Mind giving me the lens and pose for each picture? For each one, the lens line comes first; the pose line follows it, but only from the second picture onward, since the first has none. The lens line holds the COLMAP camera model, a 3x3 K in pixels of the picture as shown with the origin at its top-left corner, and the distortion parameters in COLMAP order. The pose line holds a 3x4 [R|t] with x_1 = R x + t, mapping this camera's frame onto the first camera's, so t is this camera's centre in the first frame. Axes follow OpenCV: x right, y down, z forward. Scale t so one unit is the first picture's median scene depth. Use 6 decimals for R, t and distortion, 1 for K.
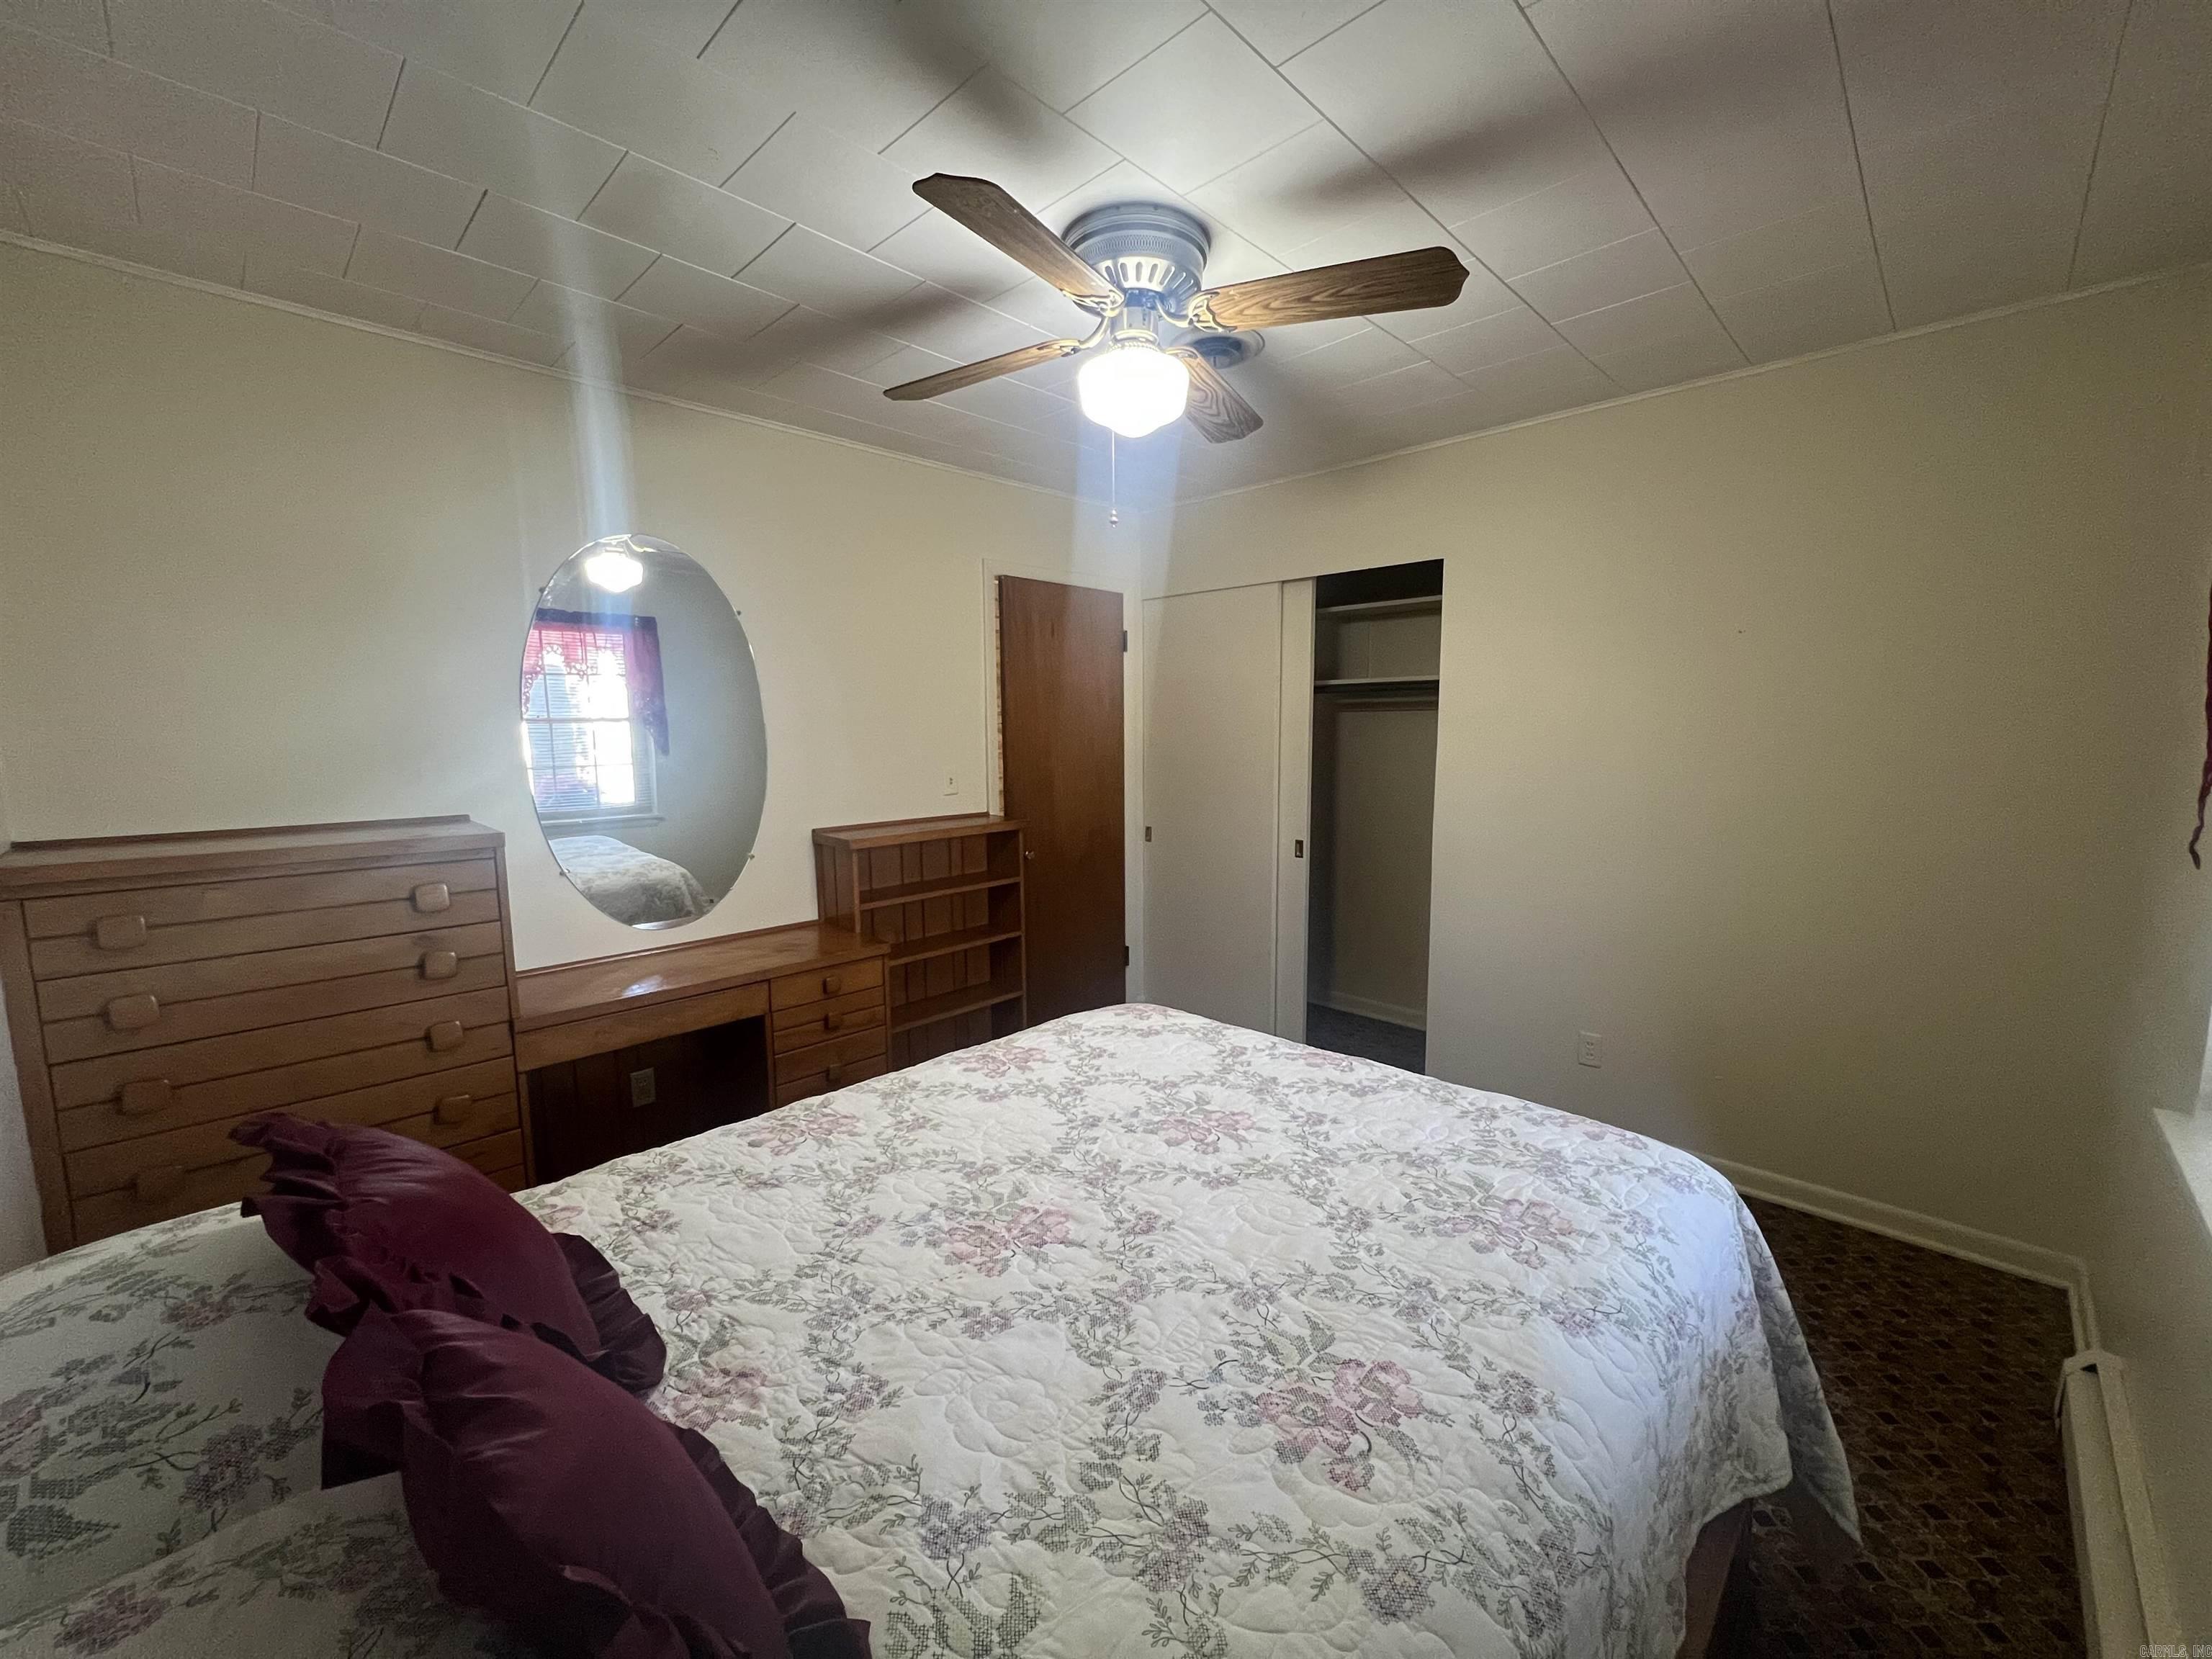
lens RADIAL K [[884.1, 0, 1108.6], [0, 884.1, 832.6], [0, 0, 1]] dist [-0.000318, -0.000547]
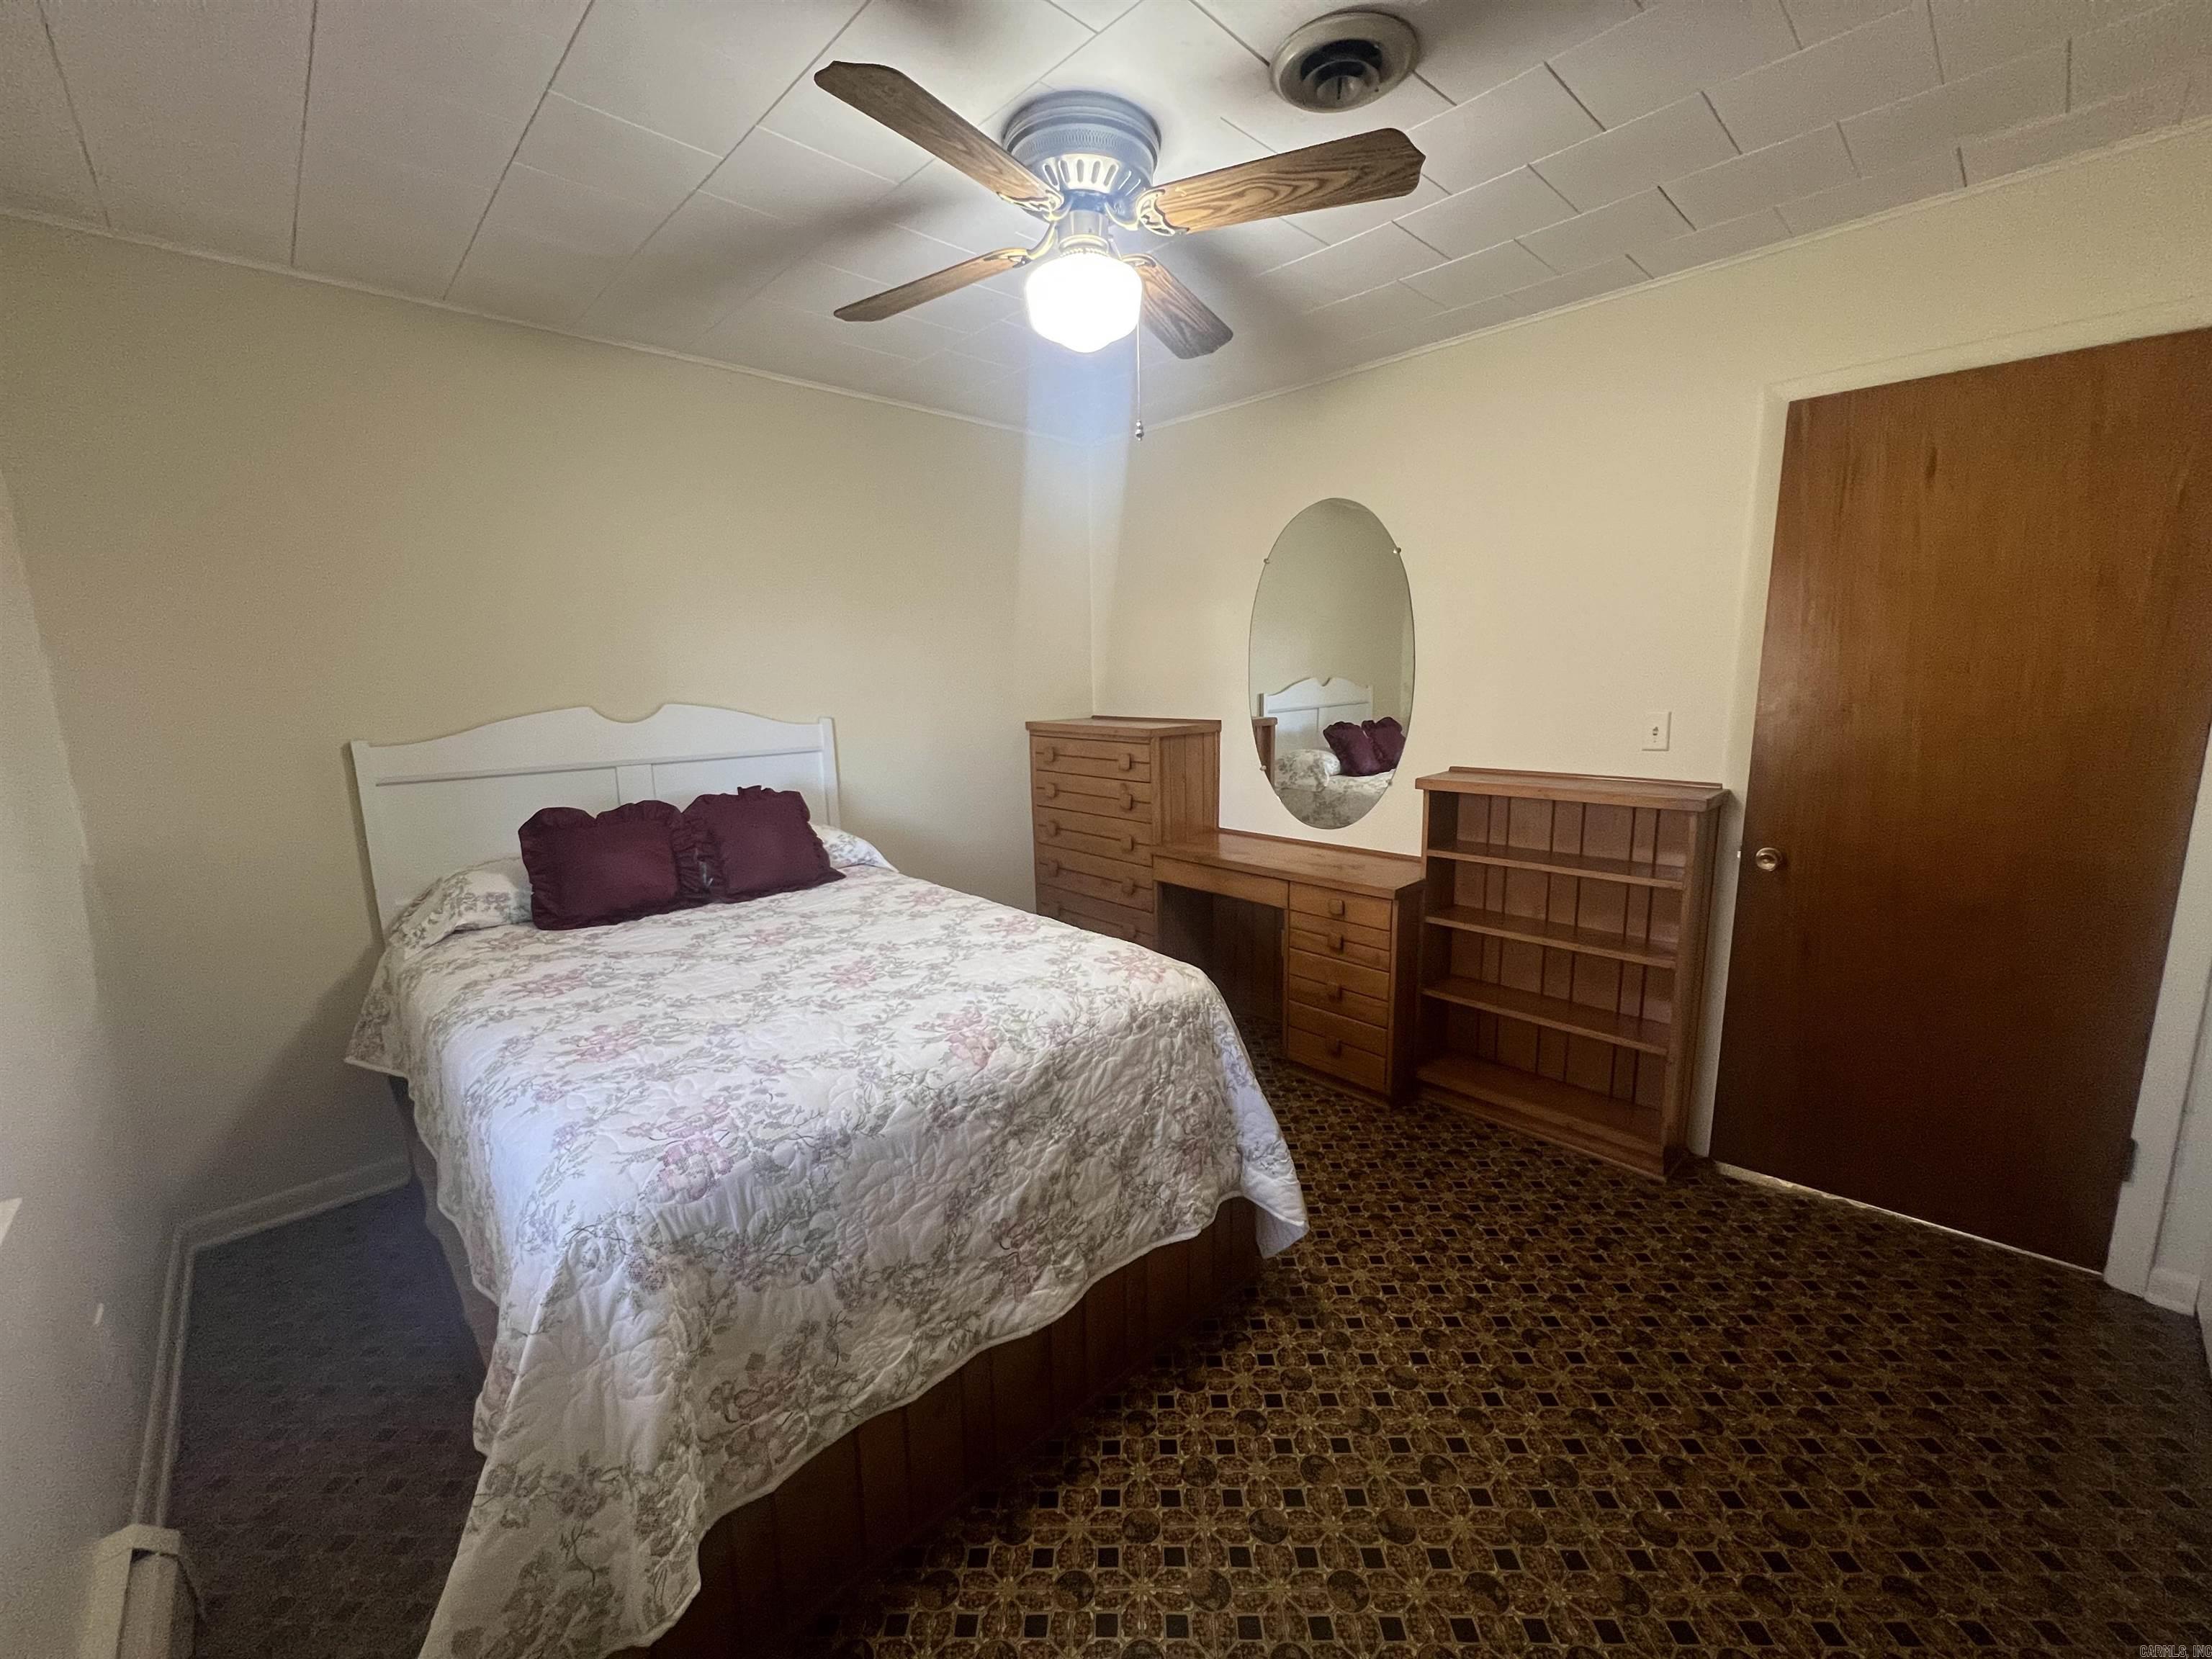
lens RADIAL K [[888.4, 0, 1113.5], [0, 888.4, 821.2], [0, 0, 1]] dist [-0.034605, 0.038278]
pose [[-0.031773, 0.168962, -0.985110, 1.204762], [-0.108436, 0.979208, 0.171447, -0.134364], [0.993596, 0.112269, -0.012791, 1.244507]]
